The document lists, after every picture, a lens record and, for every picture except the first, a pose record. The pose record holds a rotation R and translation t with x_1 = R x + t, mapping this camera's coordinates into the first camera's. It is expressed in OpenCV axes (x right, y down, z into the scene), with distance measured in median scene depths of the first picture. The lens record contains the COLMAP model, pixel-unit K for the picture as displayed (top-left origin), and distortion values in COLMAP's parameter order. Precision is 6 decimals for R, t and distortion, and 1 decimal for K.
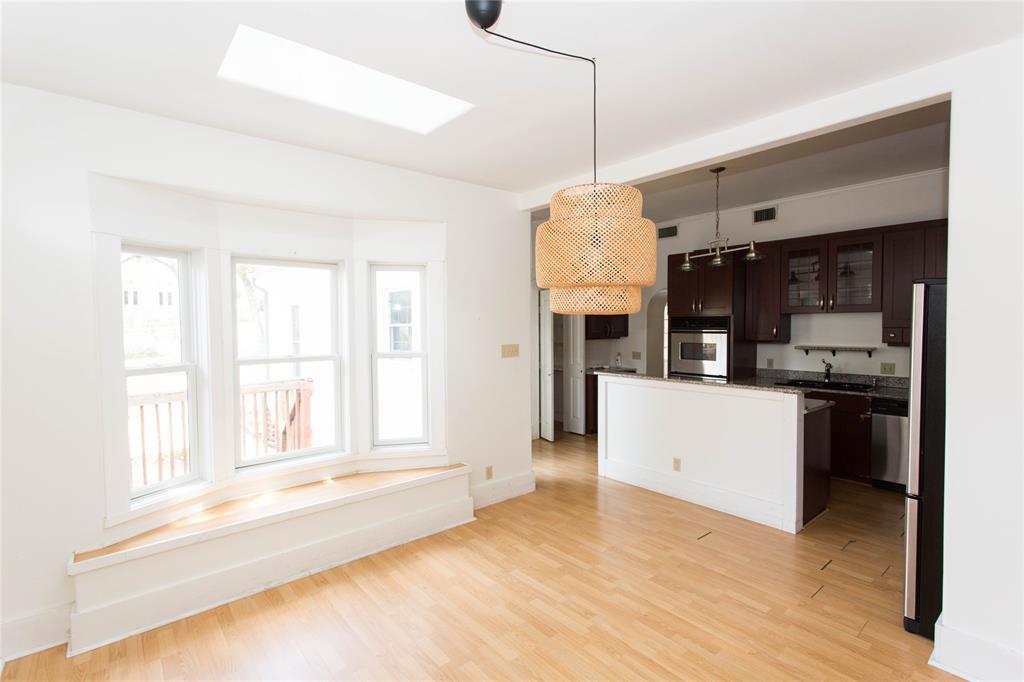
lens RADIAL K [[481.8, 0, 508.4], [0, 481.8, 341.4], [0, 0, 1]] dist [0.000731, 0.000384]
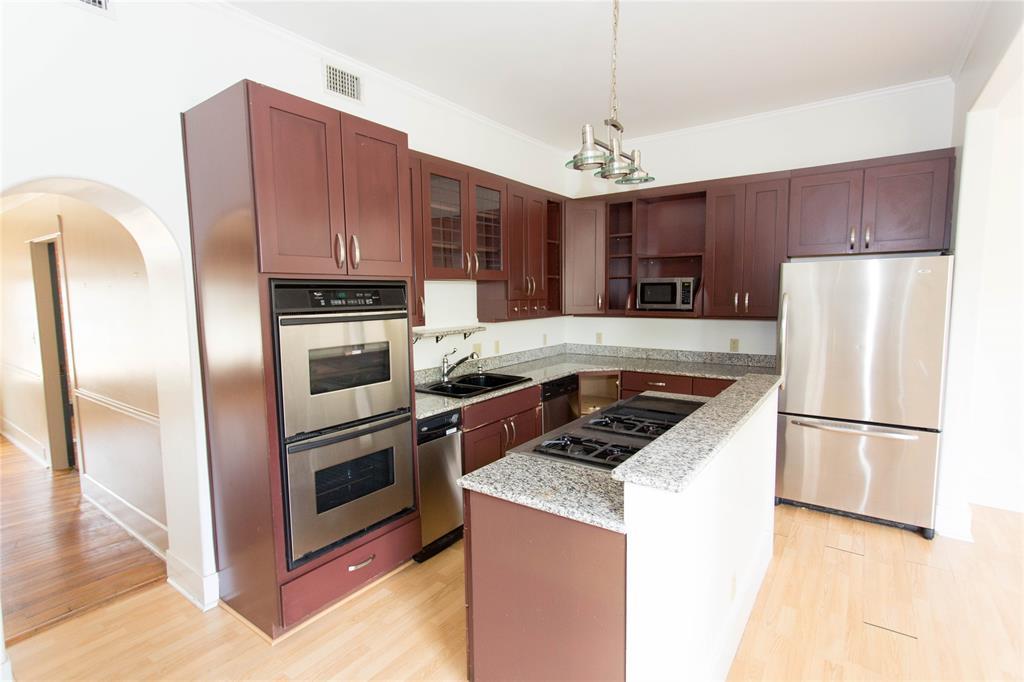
lens RADIAL K [[496.1, 0, 512.0], [0, 496.1, 341.0], [0, 0, 1]] dist [0.000230, 0.000093]
pose [[-0.243724, -0.090138, 0.965647, -0.042108], [0.048315, 0.993307, 0.104914, -0.042116], [-0.968640, 0.072226, -0.237737, 1.086447]]
